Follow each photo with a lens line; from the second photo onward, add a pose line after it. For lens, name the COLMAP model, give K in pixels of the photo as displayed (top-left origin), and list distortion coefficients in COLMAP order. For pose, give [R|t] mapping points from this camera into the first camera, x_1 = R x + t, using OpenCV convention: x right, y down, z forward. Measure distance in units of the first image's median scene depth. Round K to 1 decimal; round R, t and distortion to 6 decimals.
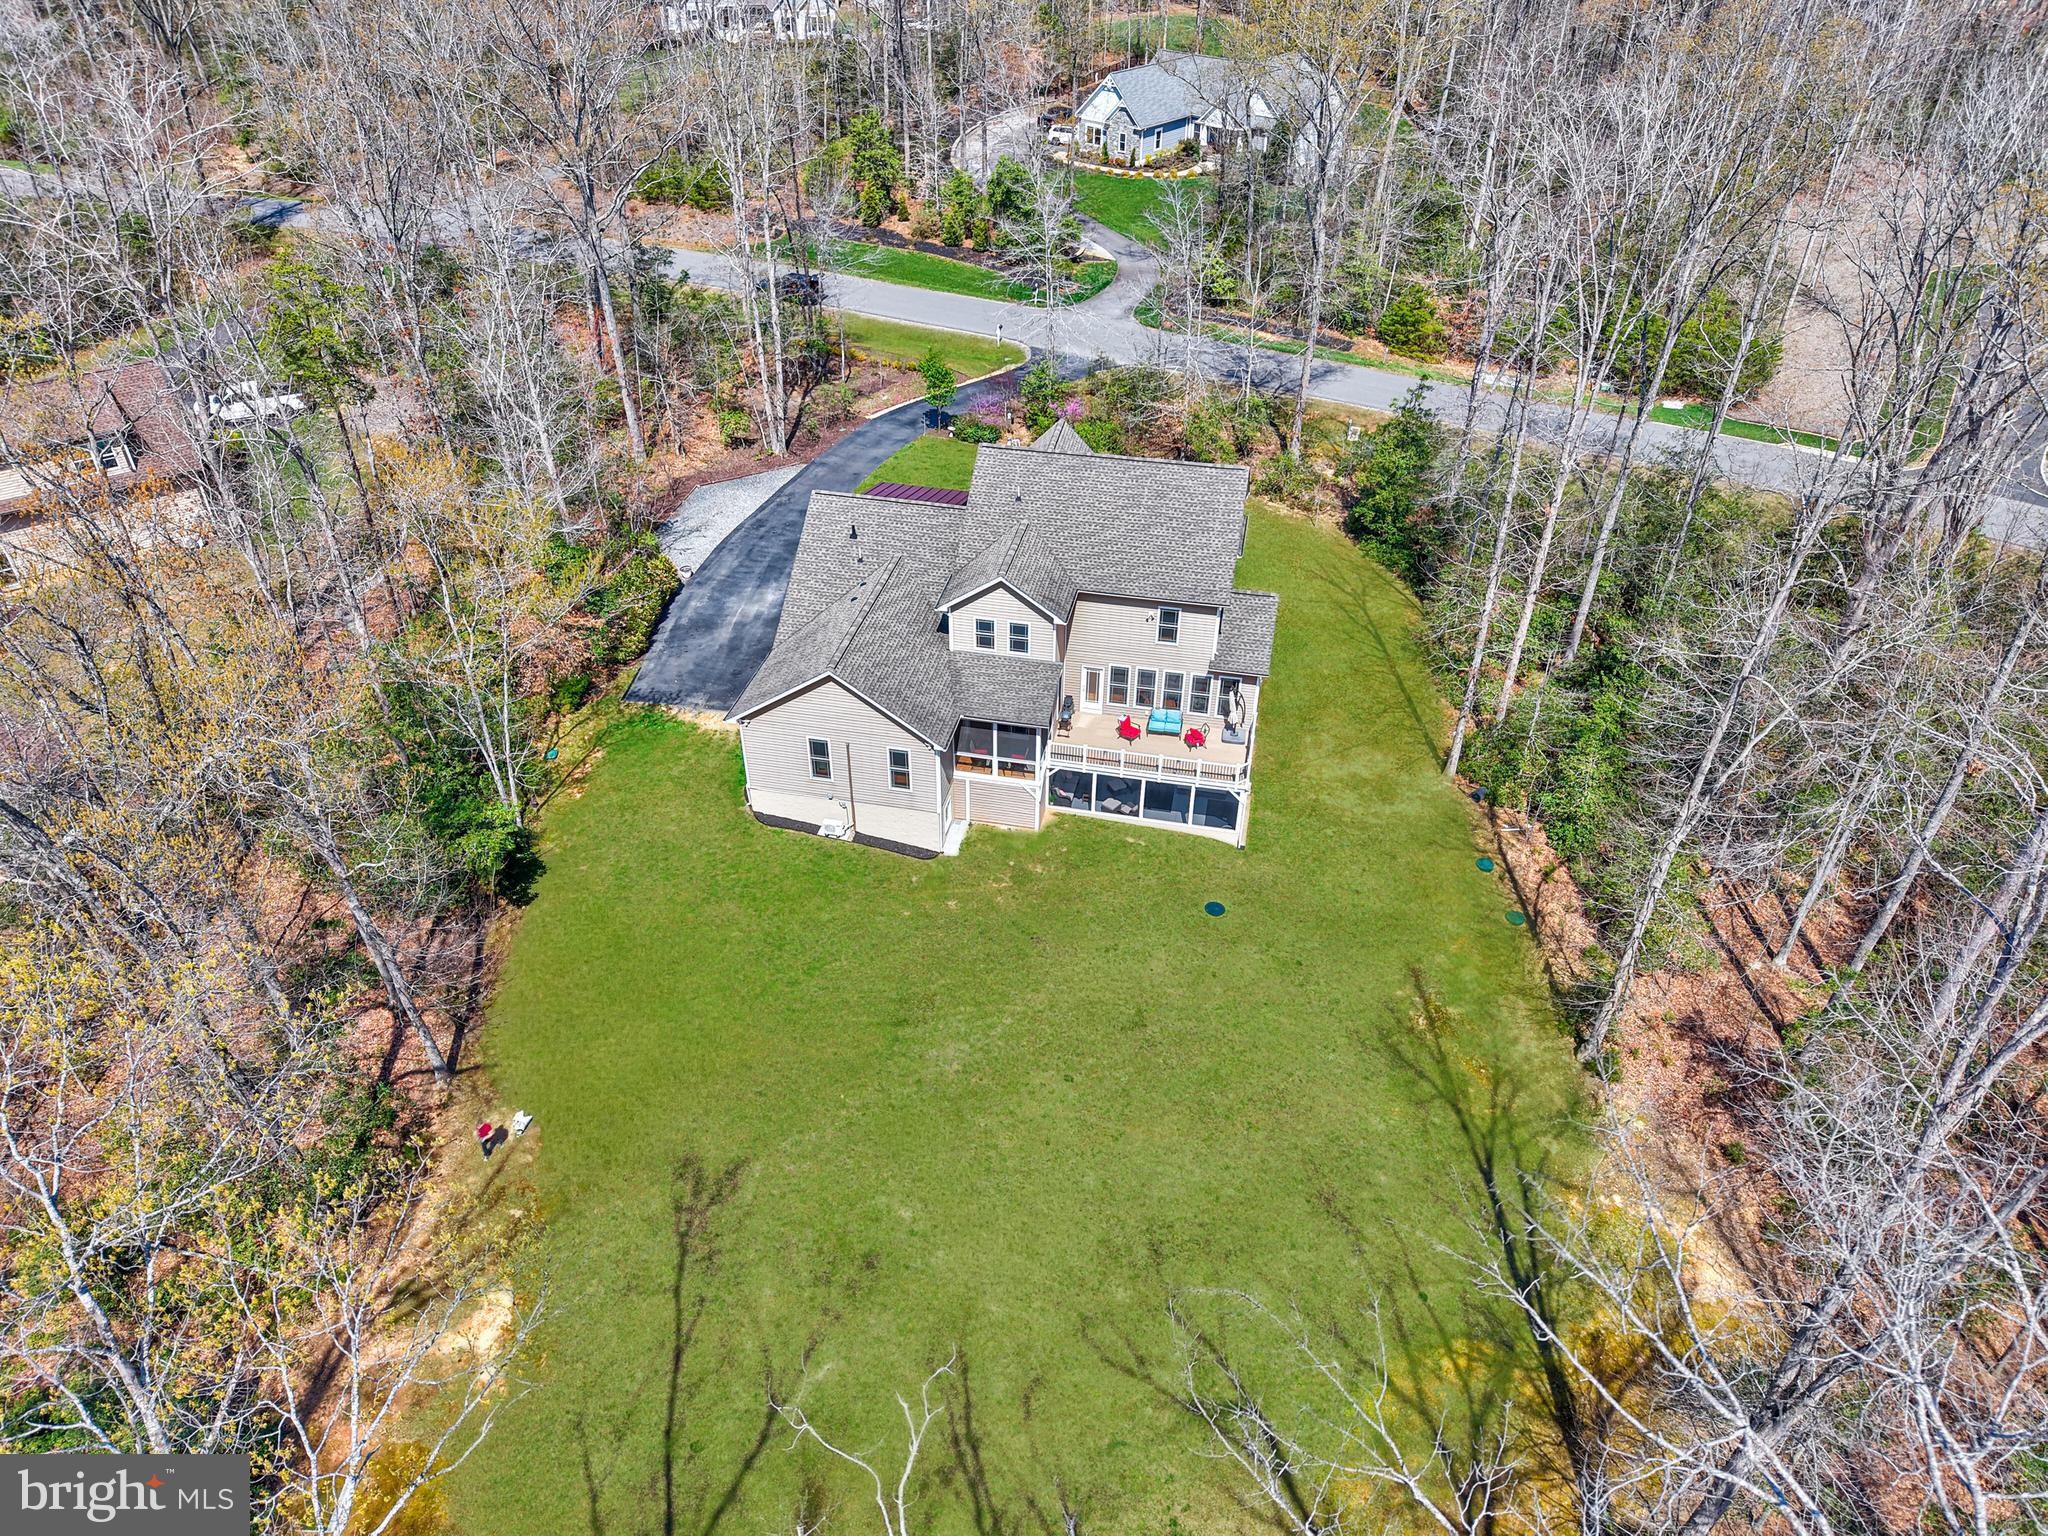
lens RADIAL K [[1424.6, 0, 1024.0], [0, 1424.6, 768.0], [0, 0, 1]] dist [0.184535, -0.265064]
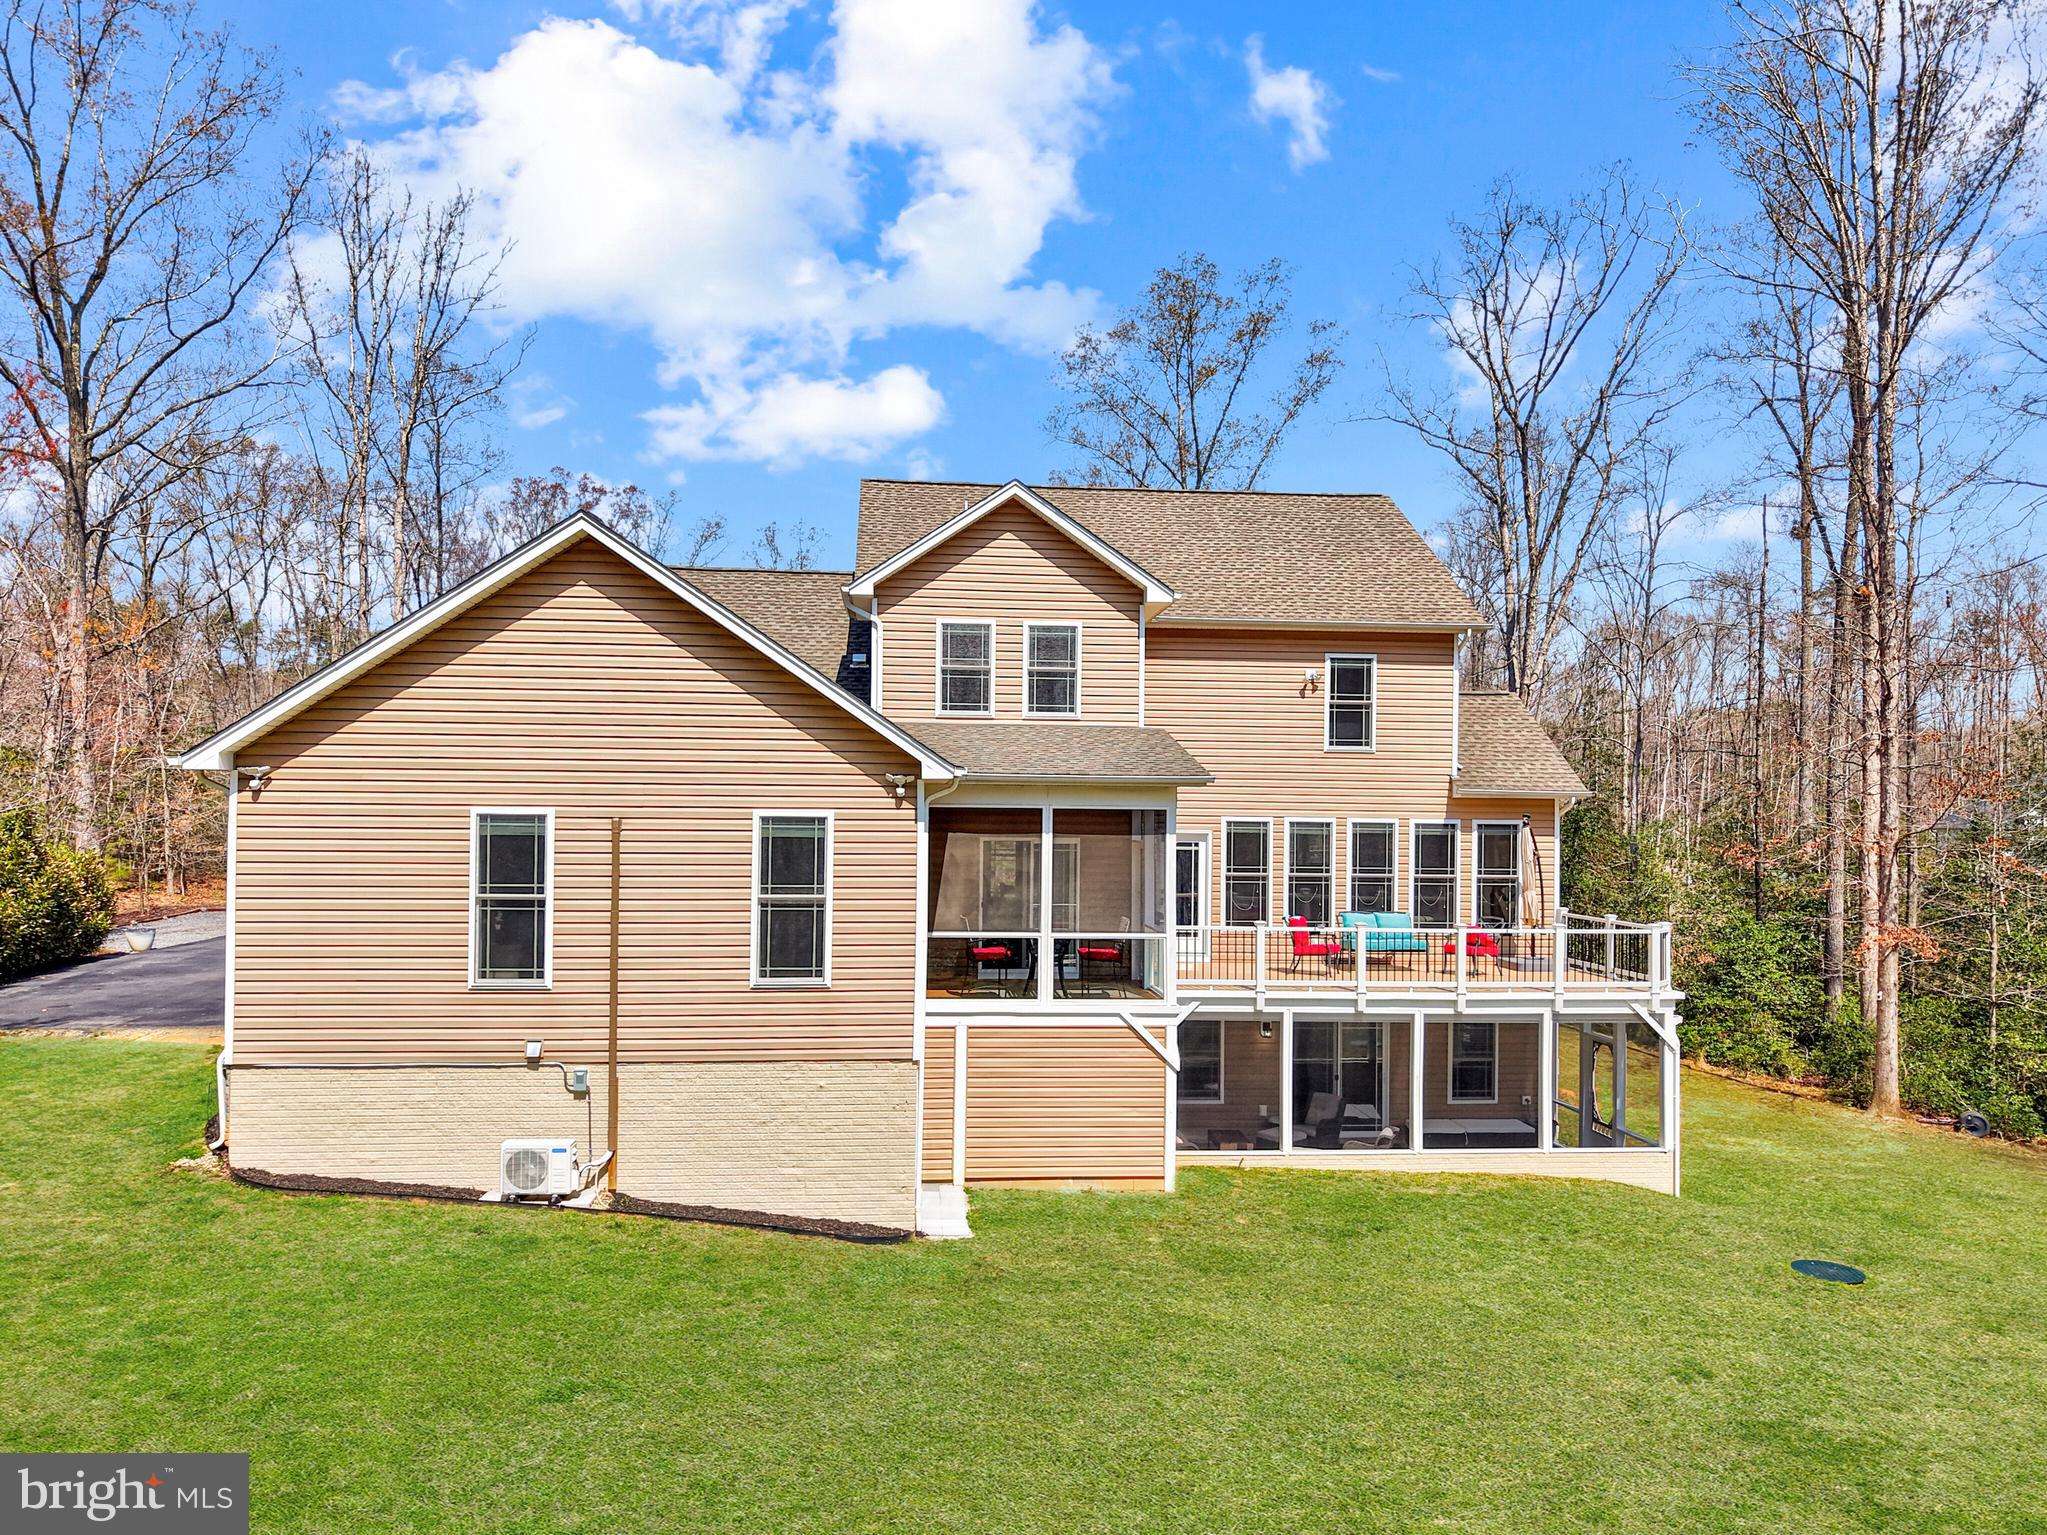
lens RADIAL K [[1414.4, 0, 1023.5], [0, 1414.4, 767.5], [0, 0, 1]] dist [0.075443, -0.065013]
pose [[0.962685, -0.001328, 0.270621, -0.111174], [0.164696, 0.796359, -0.581968, 0.150215], [-0.214739, 0.604823, 0.766862, 0.674261]]
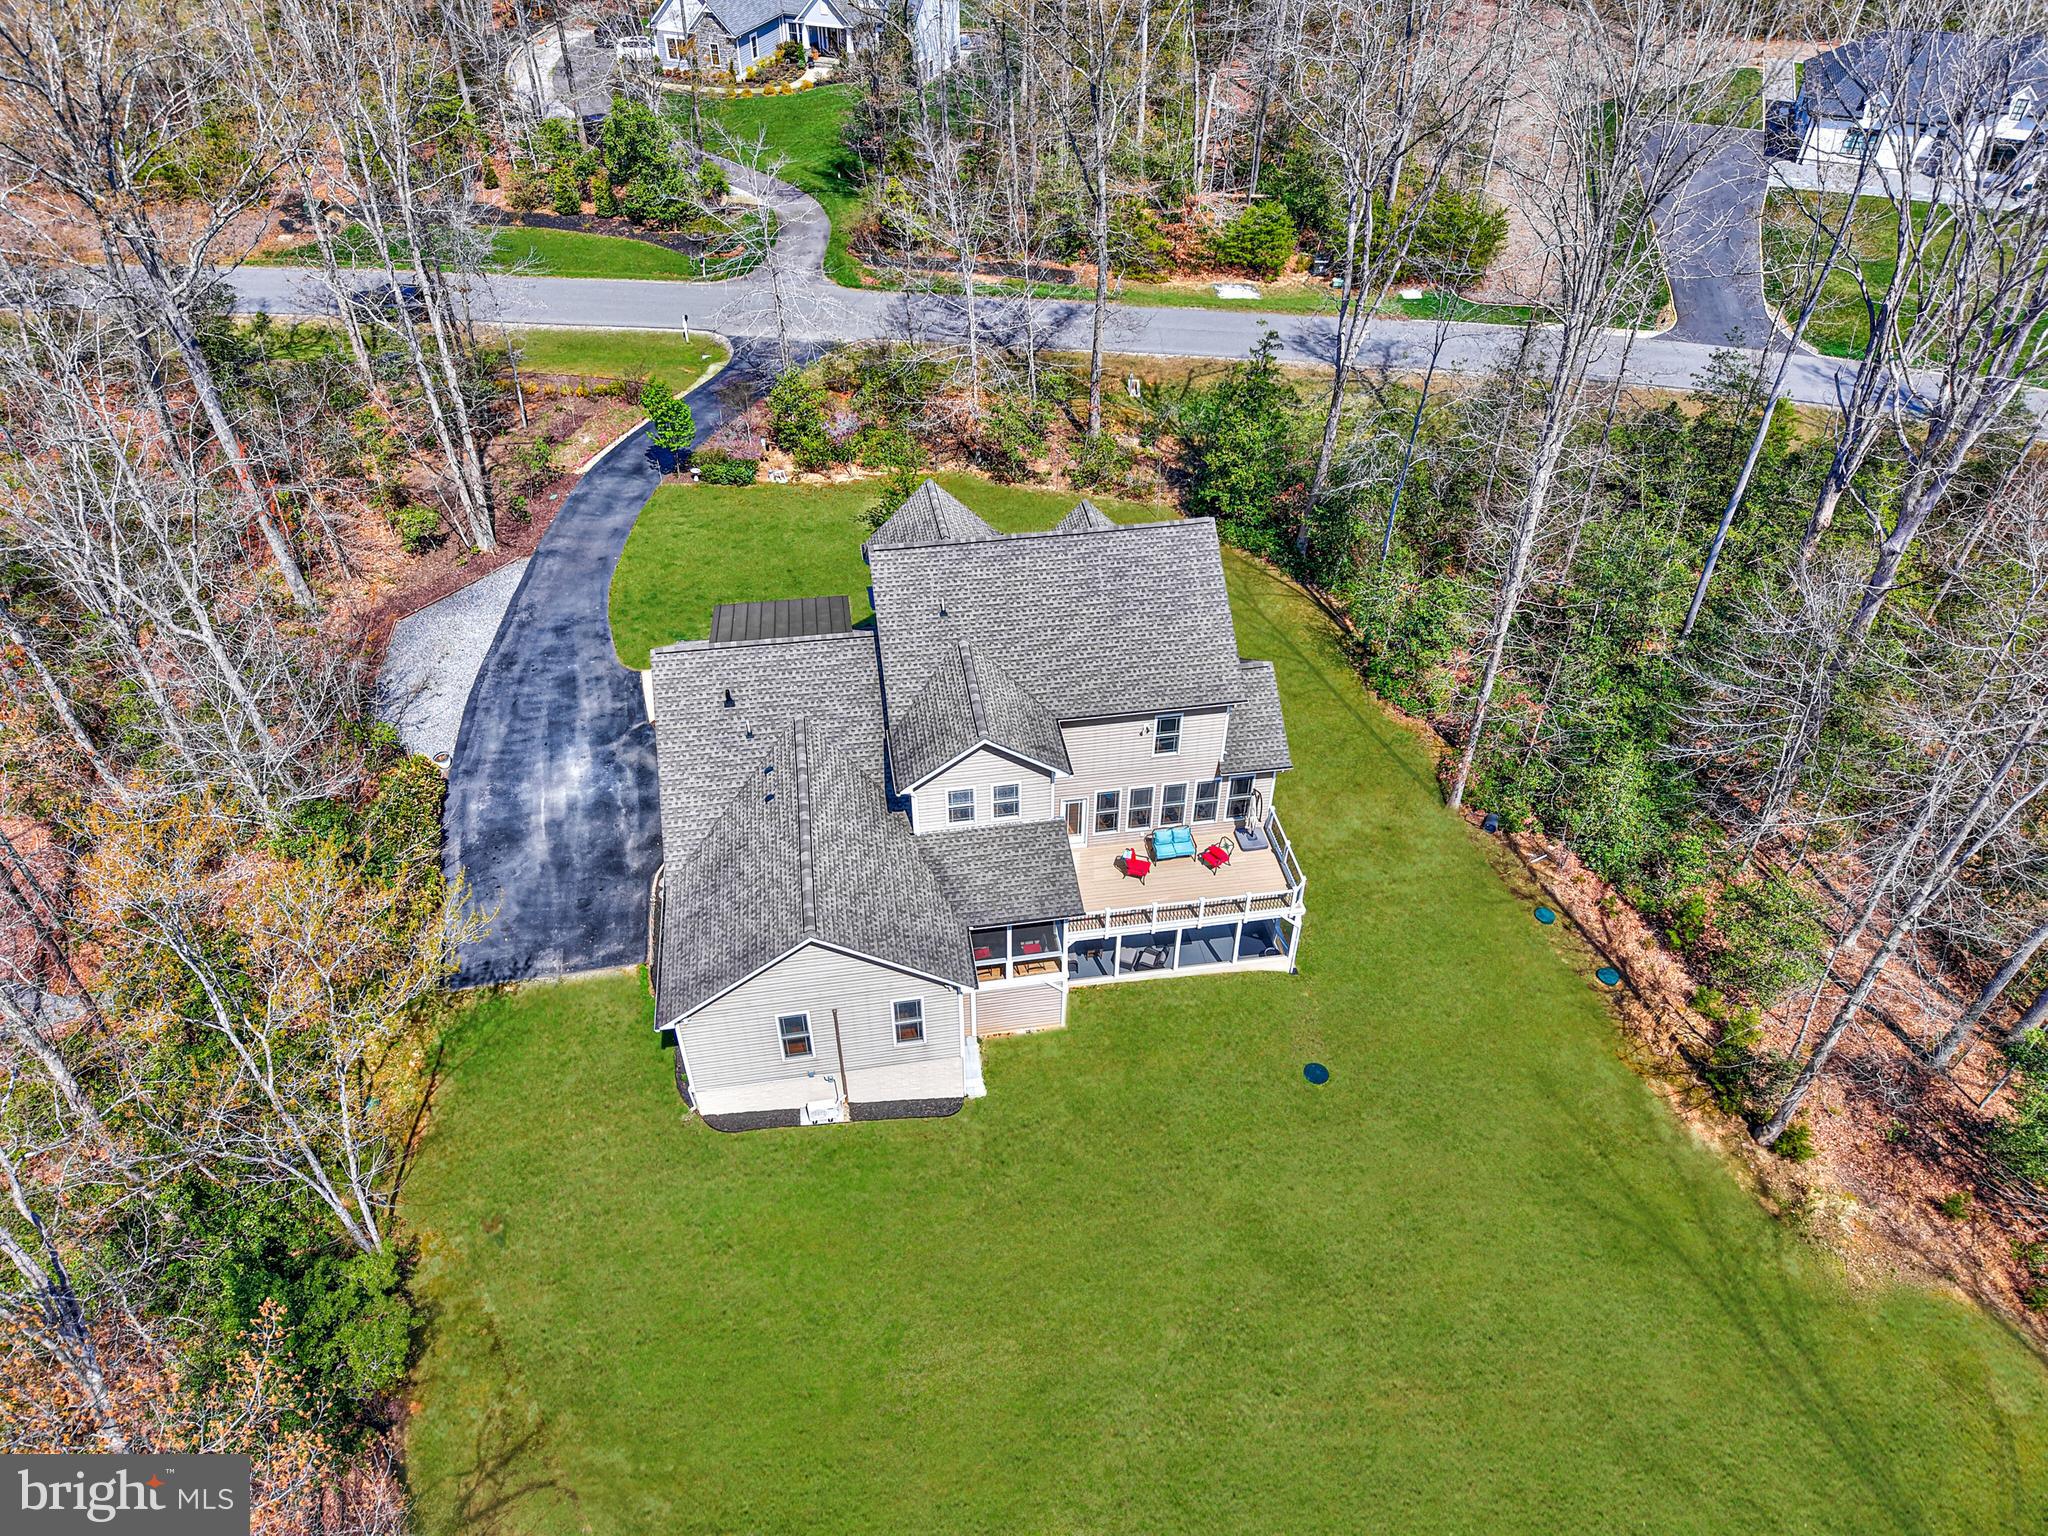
lens RADIAL K [[1424.6, 0, 1024.0], [0, 1424.6, 768.0], [0, 0, 1]] dist [0.184535, -0.265064]
pose [[0.939608, -0.233286, 0.250427, -0.170722], [0.212905, 0.971306, 0.106002, -0.176440], [-0.267970, -0.046283, 0.962315, 0.249508]]
